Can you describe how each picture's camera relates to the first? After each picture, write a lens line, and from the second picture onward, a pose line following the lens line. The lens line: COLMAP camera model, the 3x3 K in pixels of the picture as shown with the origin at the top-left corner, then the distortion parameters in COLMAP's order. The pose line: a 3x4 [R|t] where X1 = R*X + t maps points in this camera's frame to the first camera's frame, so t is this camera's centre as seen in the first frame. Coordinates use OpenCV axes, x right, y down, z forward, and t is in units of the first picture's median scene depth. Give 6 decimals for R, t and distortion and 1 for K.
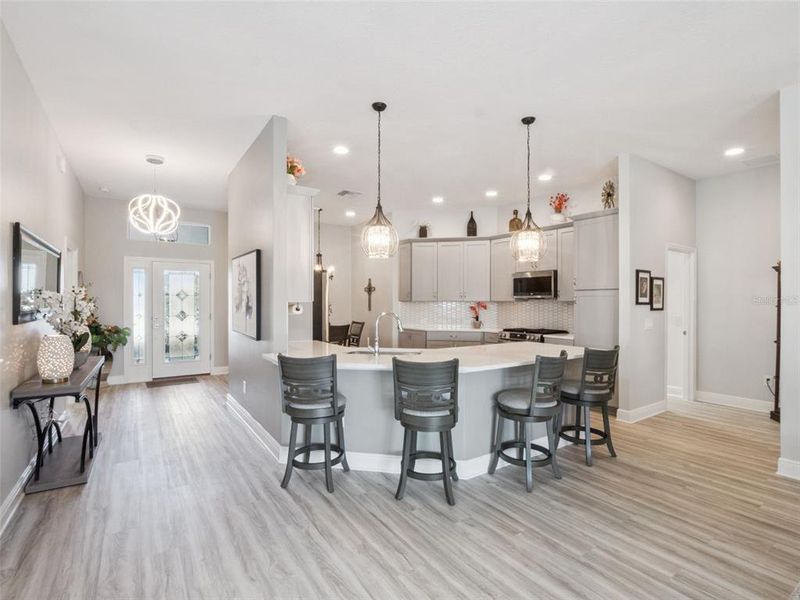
lens RADIAL K [[389.3, 0, 400.0], [0, 389.3, 300.0], [0, 0, 1]] dist [-0.005917, -0.001181]
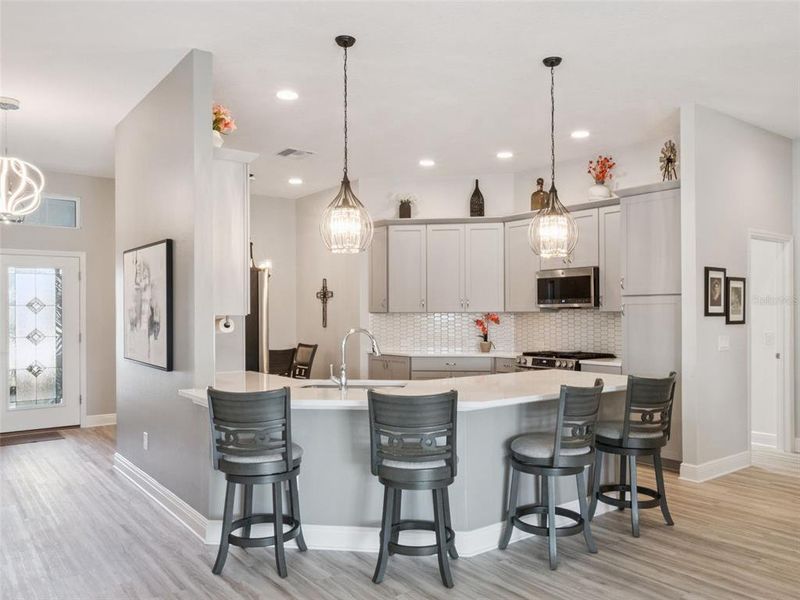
lens RADIAL K [[625.6, 0, 400.0], [0, 625.6, 300.0], [0, 0, 1]] dist [0.002945, 0.001574]
pose [[0.998504, -0.004323, 0.054503, -0.016329], [0.005224, 0.999852, -0.016401, -0.001778], [-0.054424, 0.016661, 0.998379, -0.135422]]
